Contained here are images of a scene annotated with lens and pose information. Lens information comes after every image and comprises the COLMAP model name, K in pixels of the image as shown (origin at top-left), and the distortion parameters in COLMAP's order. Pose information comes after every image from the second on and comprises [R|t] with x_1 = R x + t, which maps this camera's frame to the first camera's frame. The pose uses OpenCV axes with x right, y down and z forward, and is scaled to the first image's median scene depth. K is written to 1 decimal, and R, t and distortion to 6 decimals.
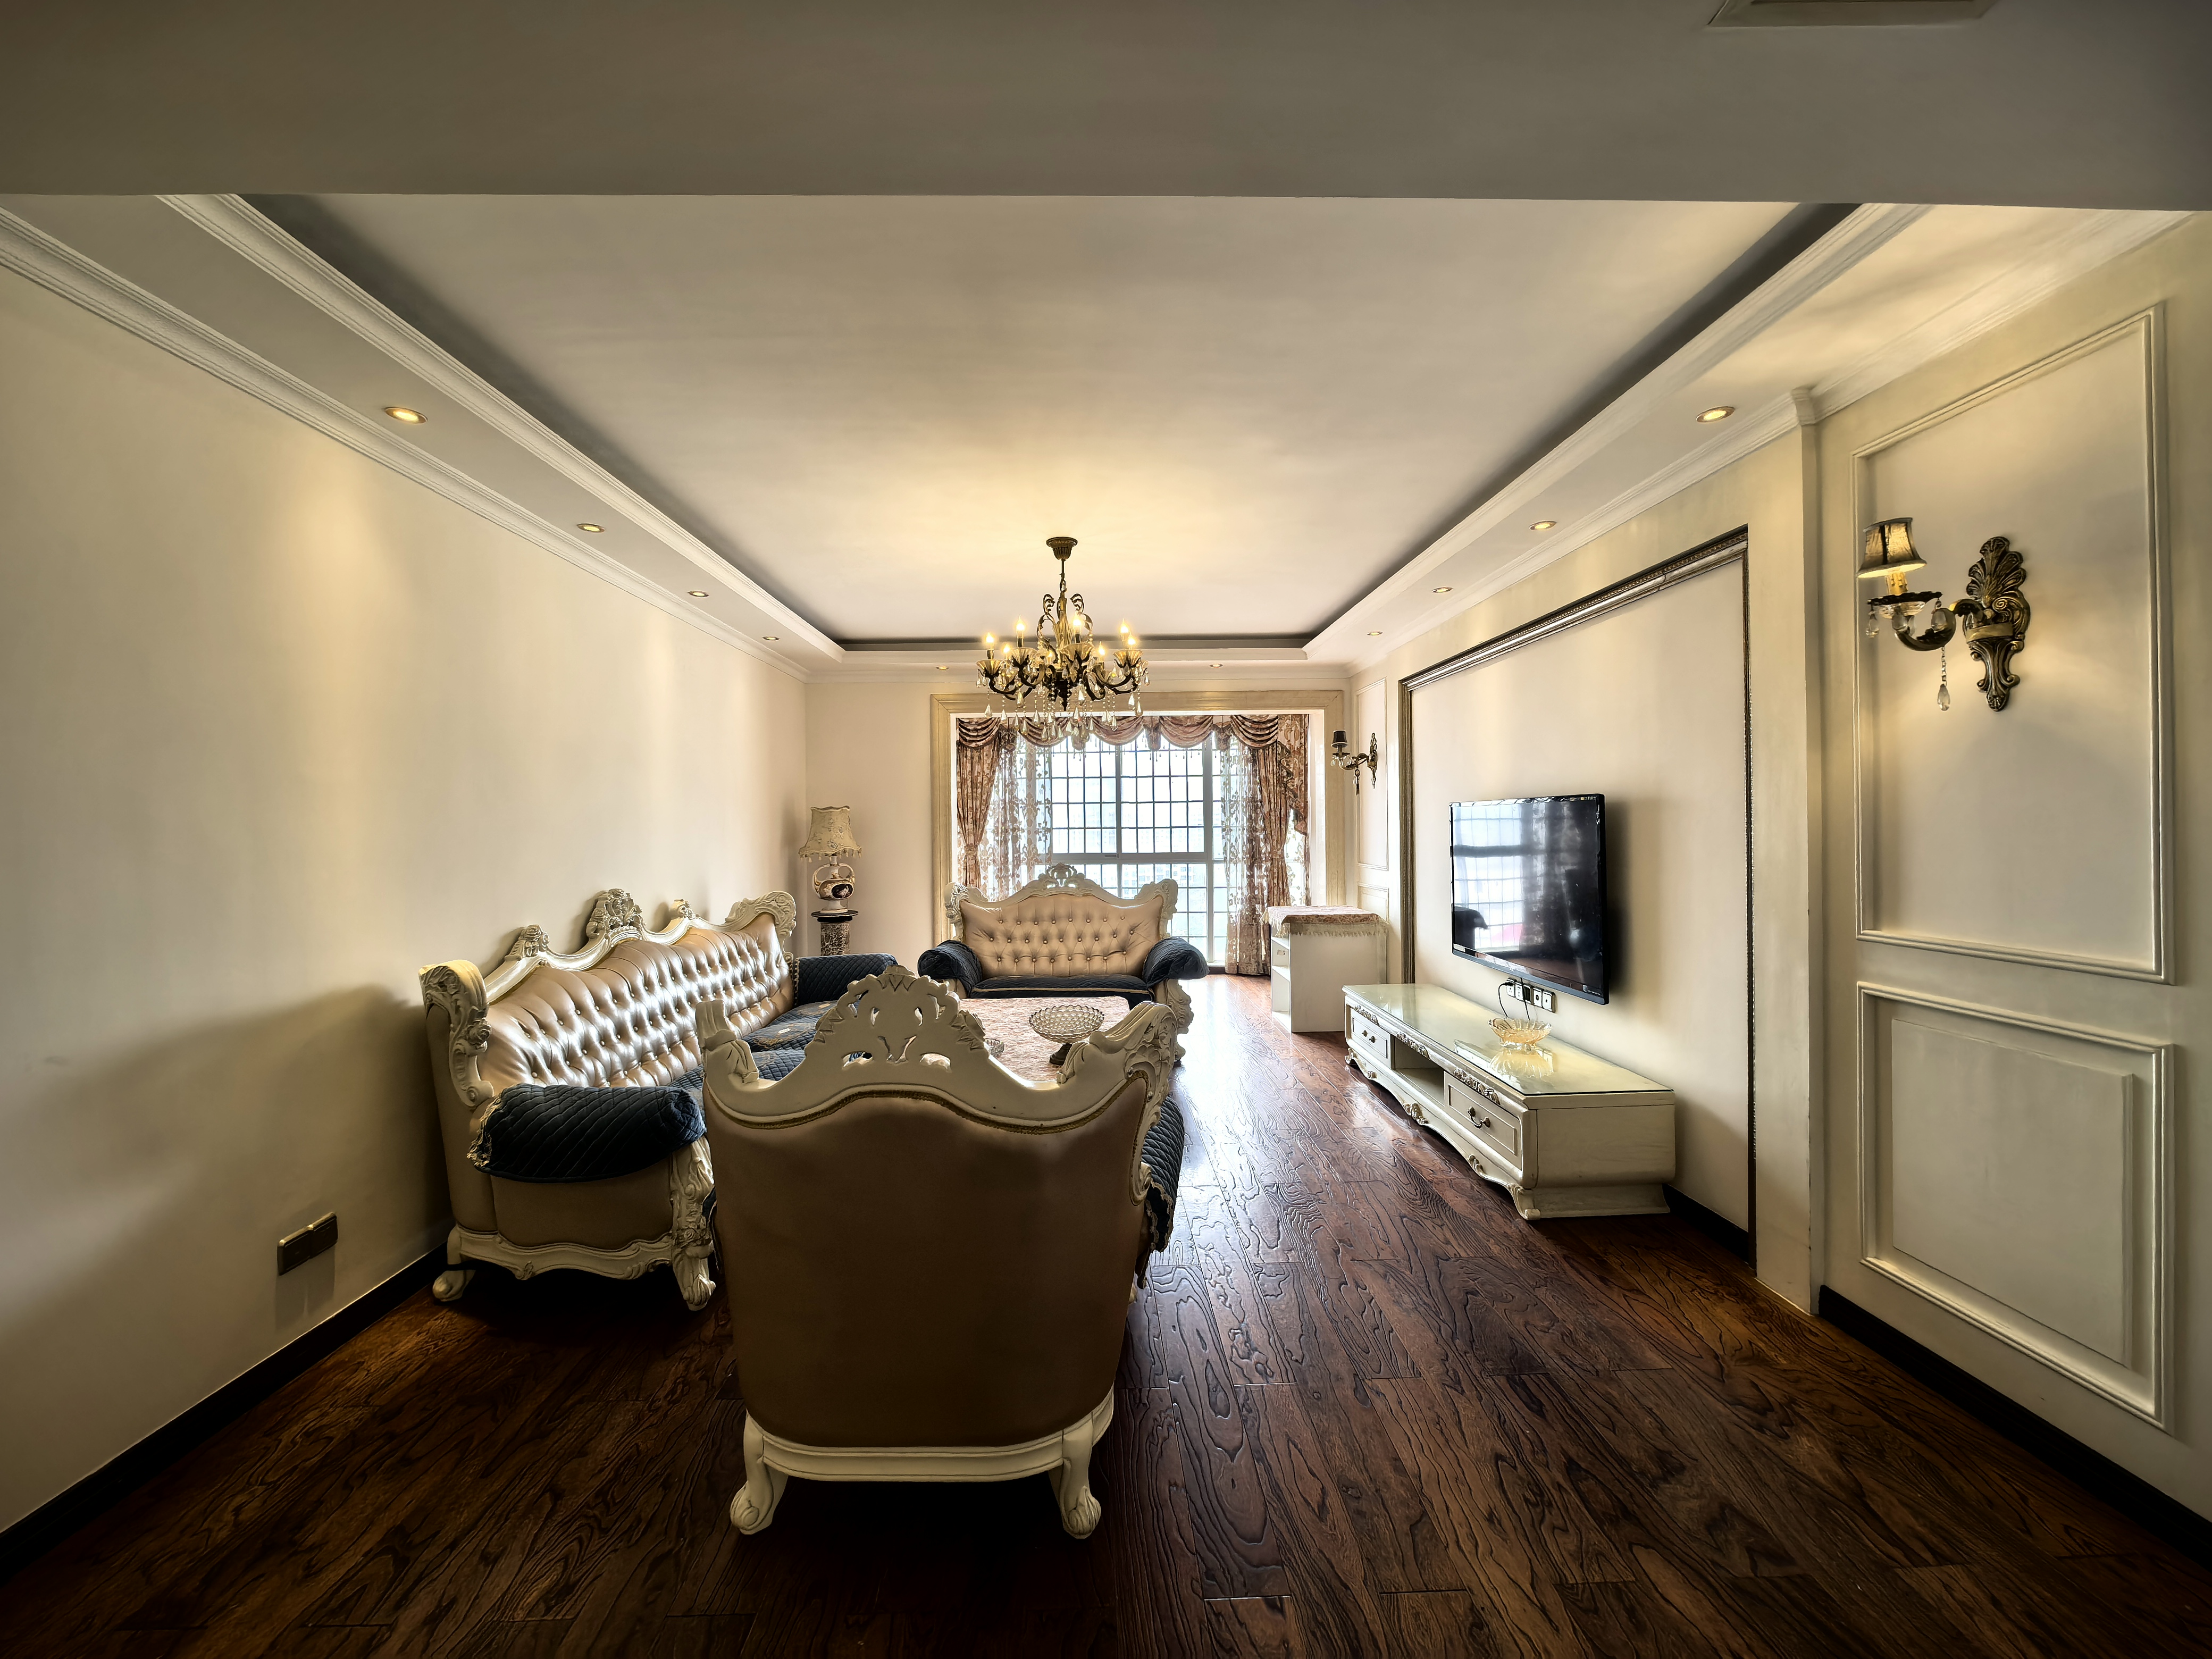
lens RADIAL K [[868.3, 0, 1104.0], [0, 868.3, 832.3], [0, 0, 1]] dist [-0.000508, 0.000026]
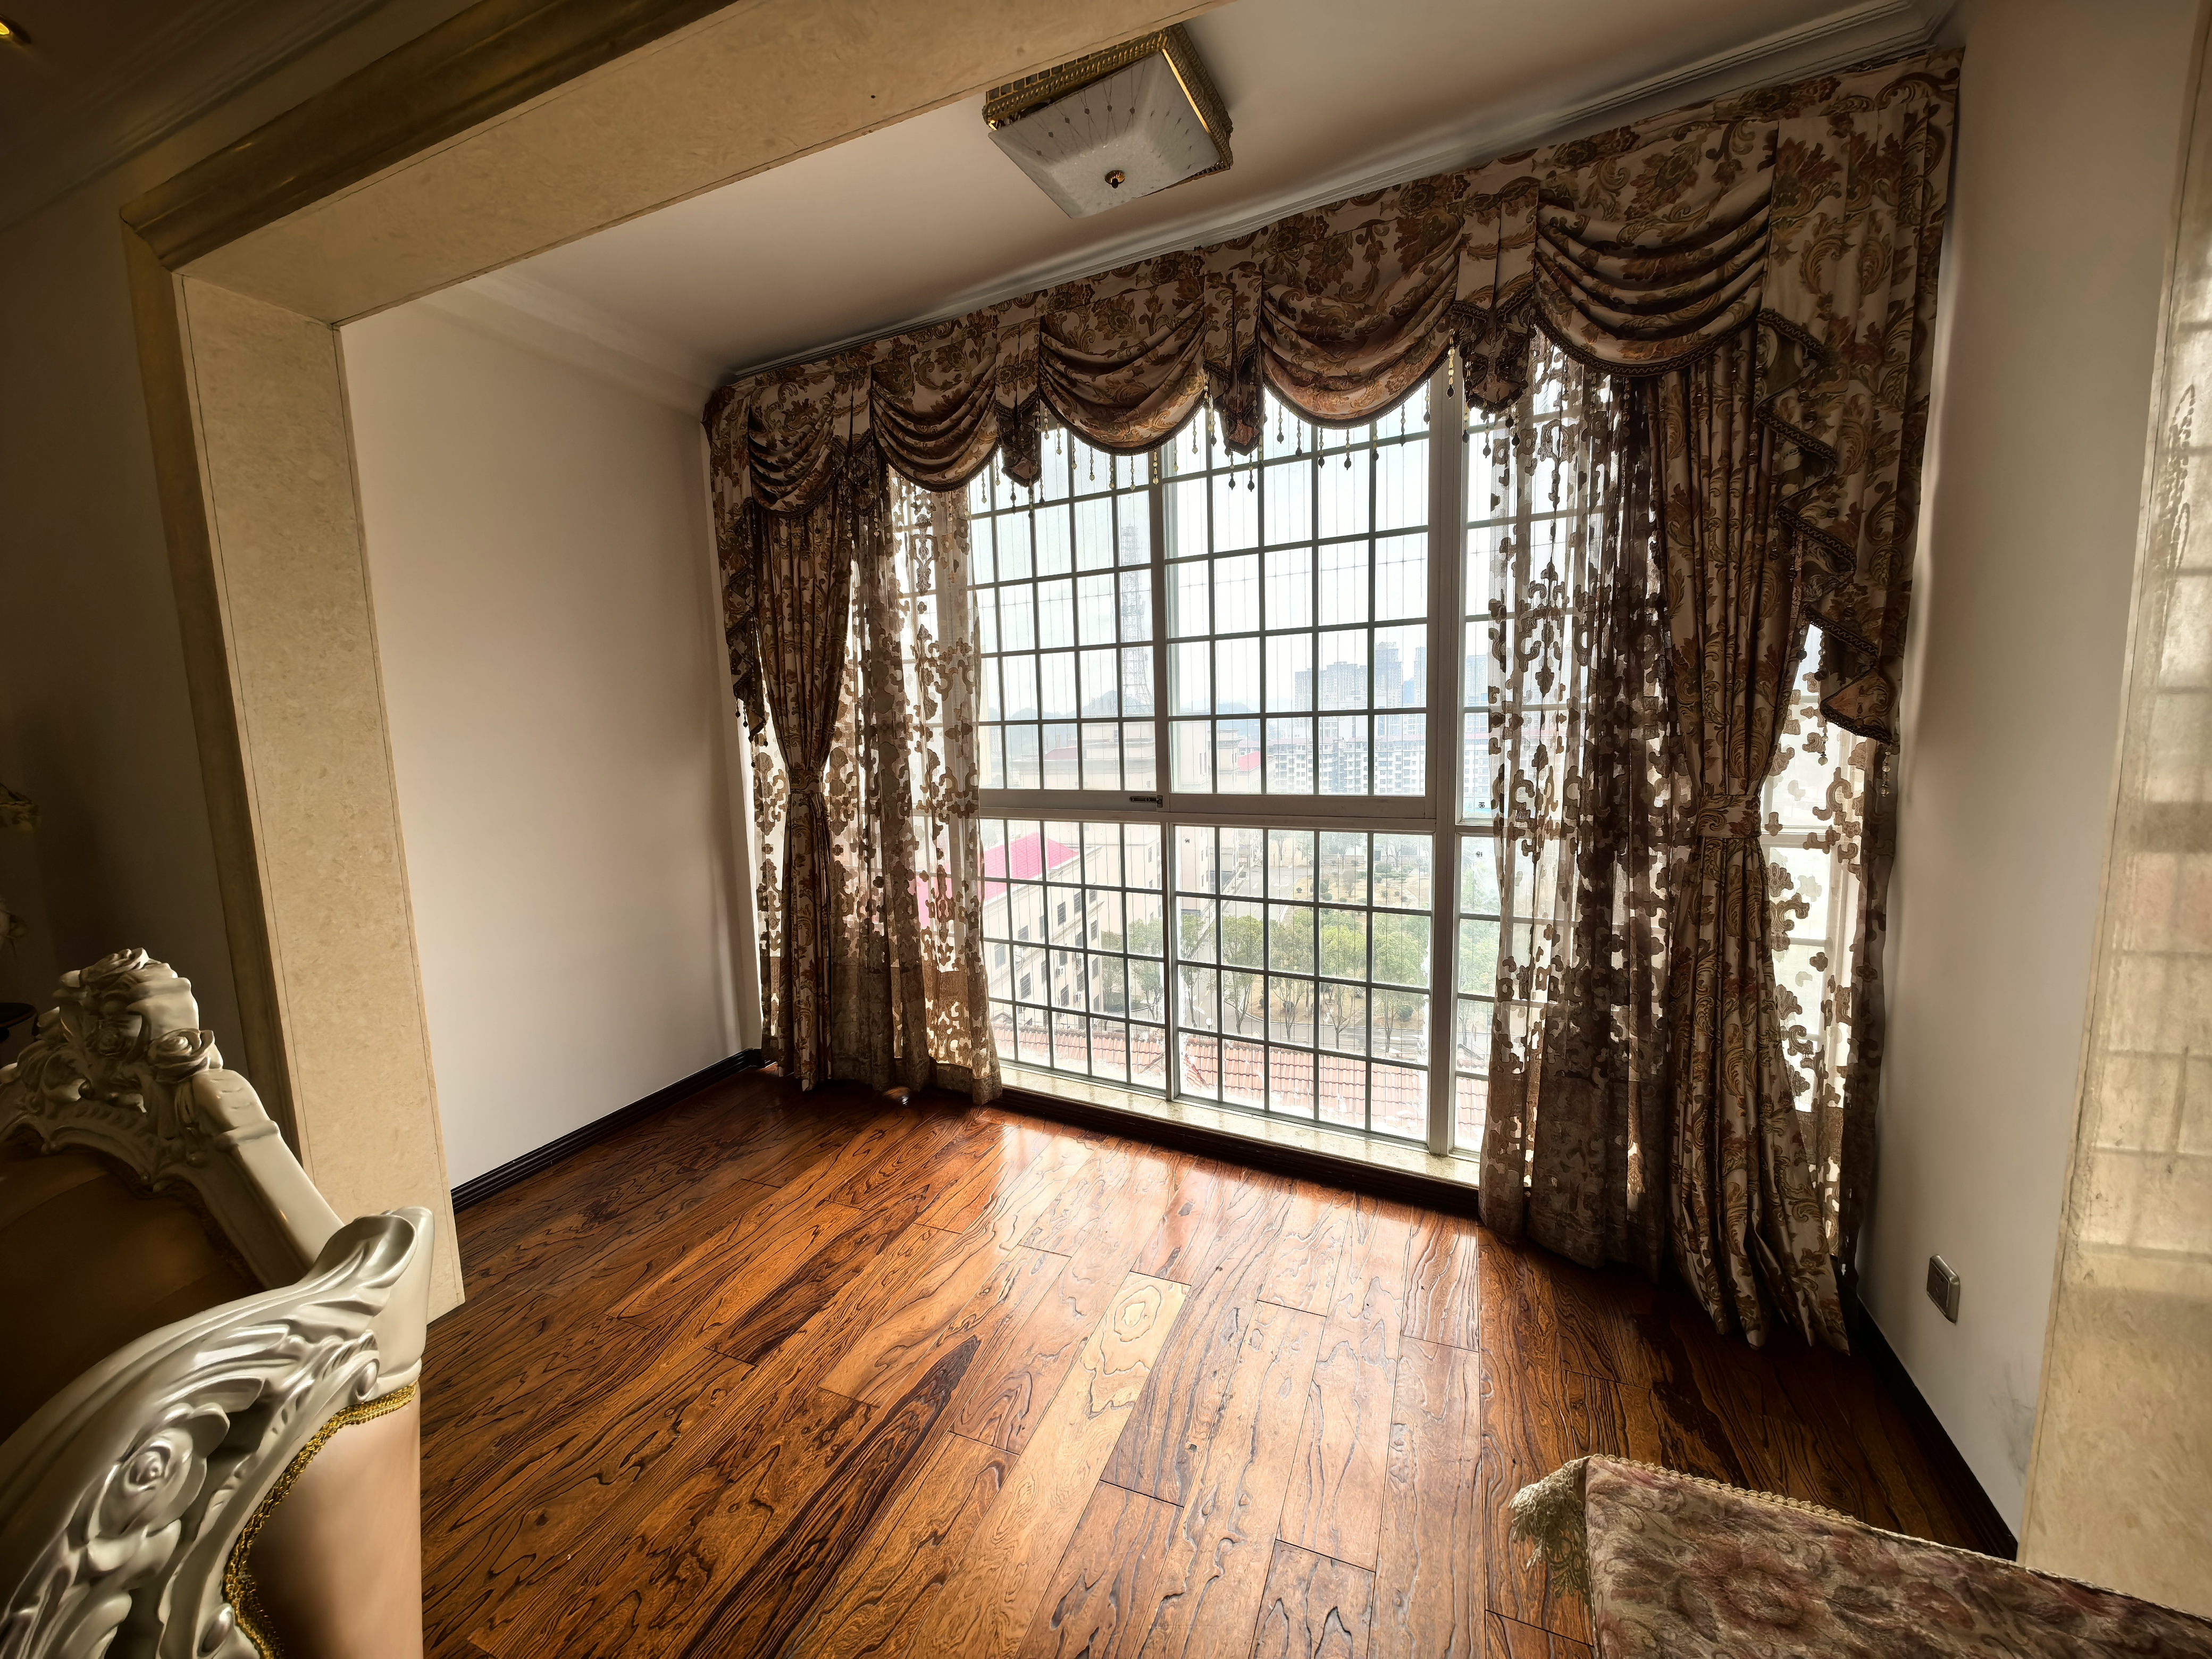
lens RADIAL K [[868.3, 0, 1105.5], [0, 868.3, 830.7], [0, 0, 1]] dist [-0.000508, 0.000026]
pose [[0.920999, 0.030881, -0.388339, 0.130047], [0.023225, 0.990727, 0.133865, -0.007631], [0.388872, -0.132309, 0.911742, 0.685981]]
